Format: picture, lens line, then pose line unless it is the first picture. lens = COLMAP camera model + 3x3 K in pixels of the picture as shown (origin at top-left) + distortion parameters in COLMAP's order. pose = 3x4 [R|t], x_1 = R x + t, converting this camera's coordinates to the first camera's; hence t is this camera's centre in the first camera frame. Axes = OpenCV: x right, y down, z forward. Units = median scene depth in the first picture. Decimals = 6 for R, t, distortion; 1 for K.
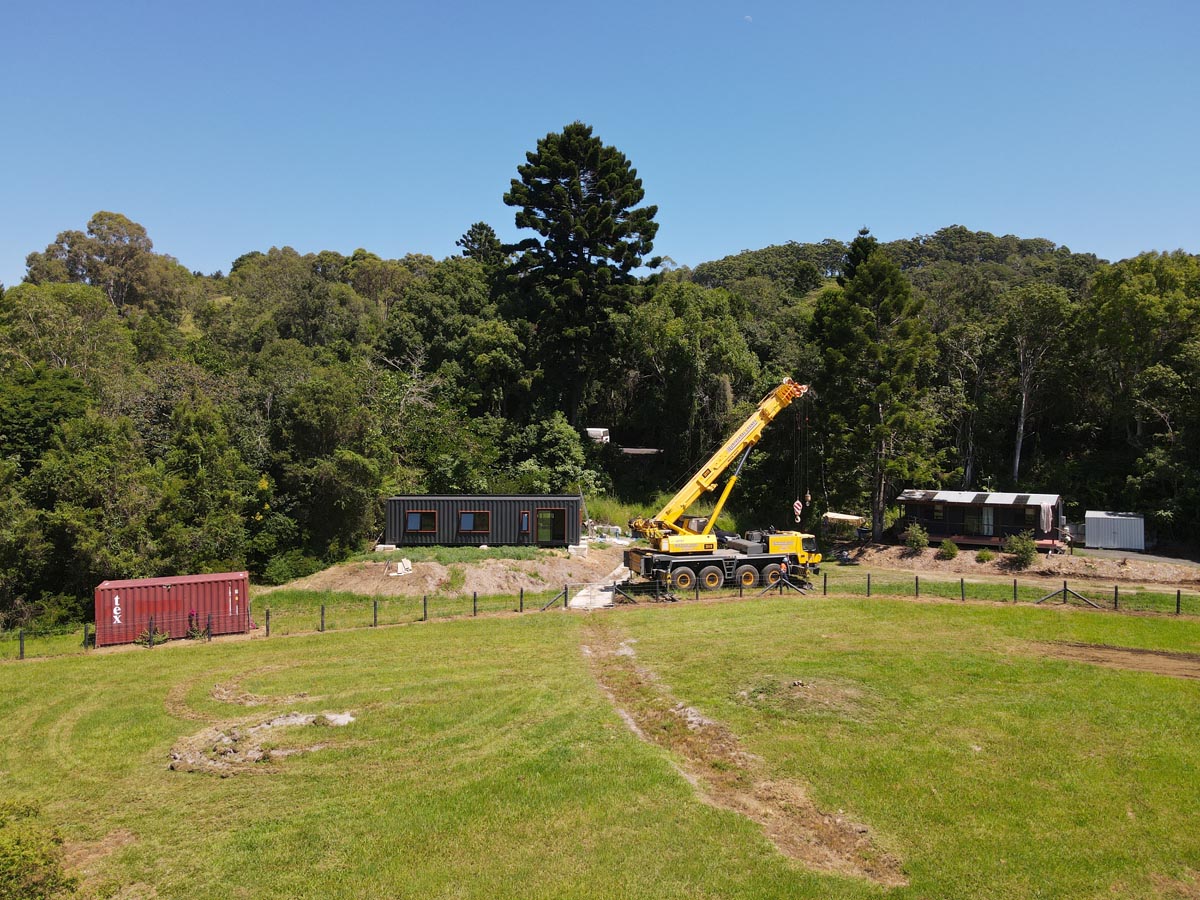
lens RADIAL K [[884.9, 0, 611.6], [0, 884.9, 441.3], [0, 0, 1]] dist [0.022173, 0.004750]
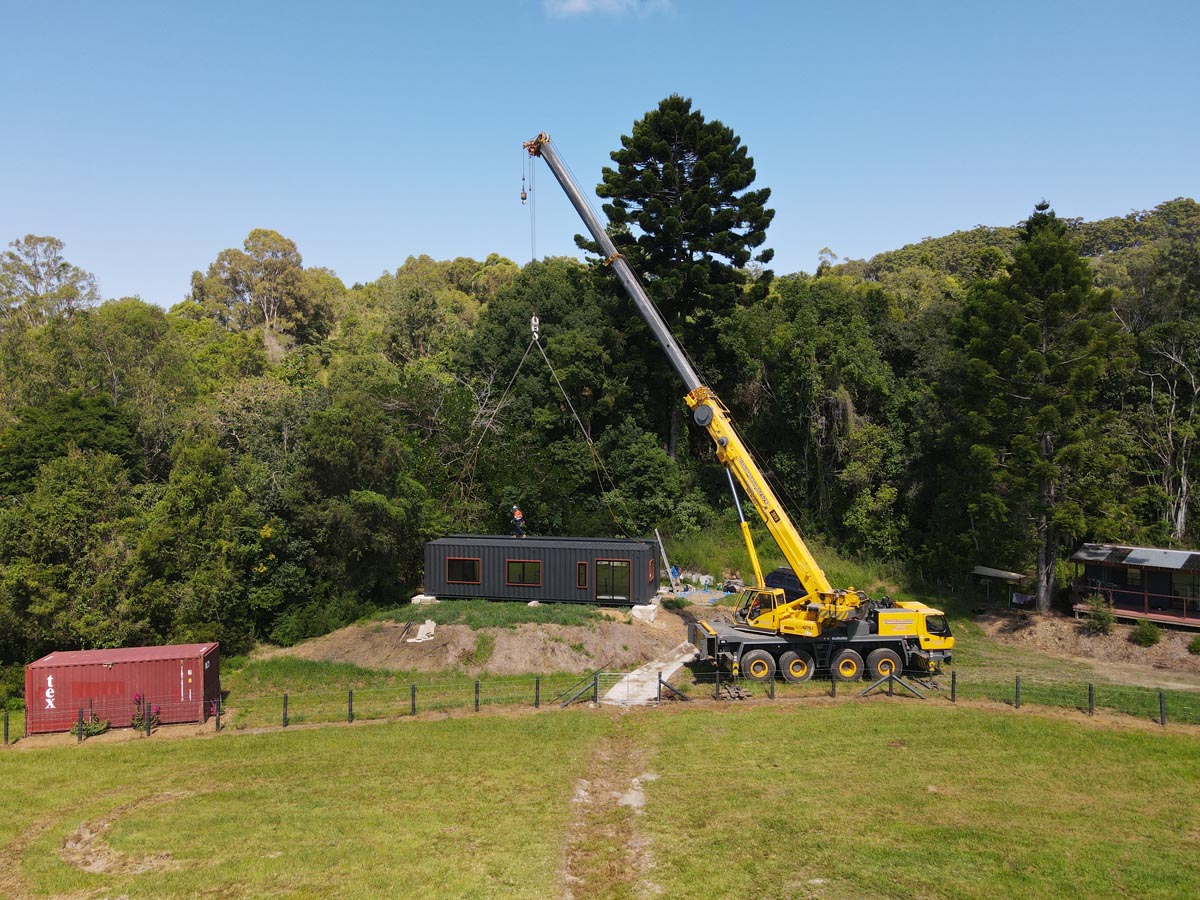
lens RADIAL K [[884.9, 0, 605.1], [0, 884.9, 444.5], [0, 0, 1]] dist [0.022173, 0.004750]
pose [[0.979370, 0.002364, -0.202060, 0.073362], [-0.001306, 0.999985, 0.005368, -0.028700], [0.202070, -0.004993, 0.979358, 0.153152]]
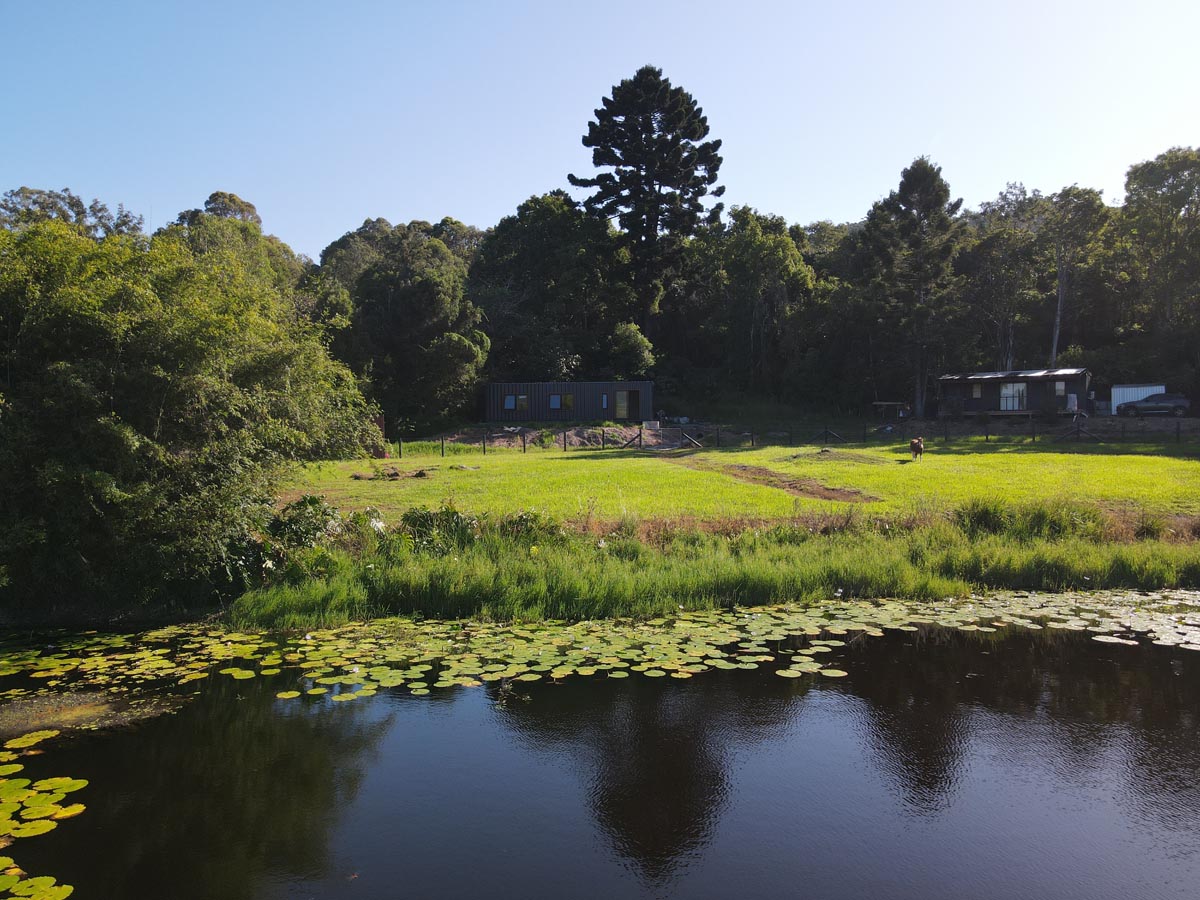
lens RADIAL K [[884.9, 0, 607.5], [0, 884.9, 445.2], [0, 0, 1]] dist [0.022173, 0.004750]
pose [[0.996338, -0.007804, -0.085149, 0.001740], [0.008525, 0.999931, 0.008109, 0.111792], [0.085079, -0.008805, 0.996335, -0.123240]]
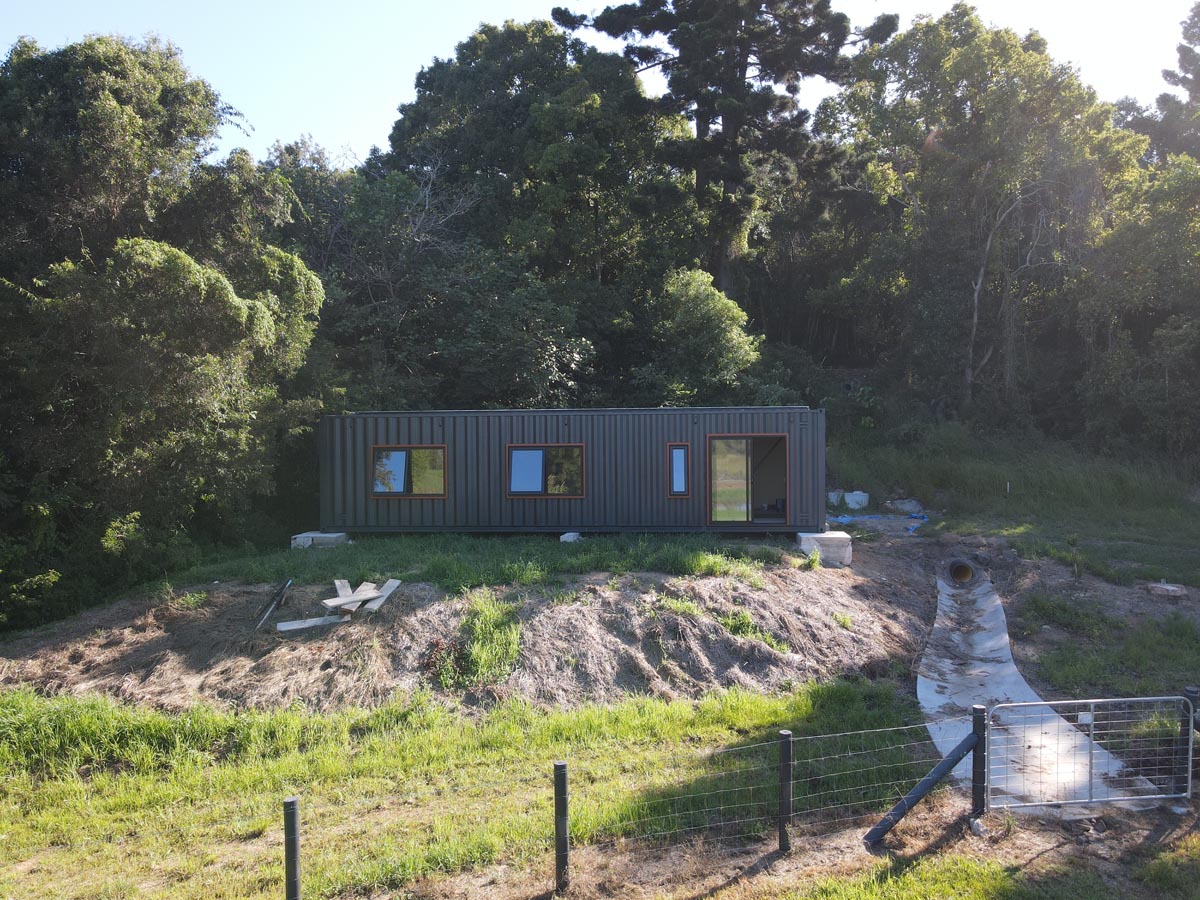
lens RADIAL K [[884.9, 0, 594.6], [0, 884.9, 444.6], [0, 0, 1]] dist [0.022173, 0.004750]
pose [[0.996264, -0.013212, -0.085340, -0.082938], [0.013716, 0.999892, 0.005321, 0.062445], [0.085261, -0.006471, 0.996338, 0.502371]]
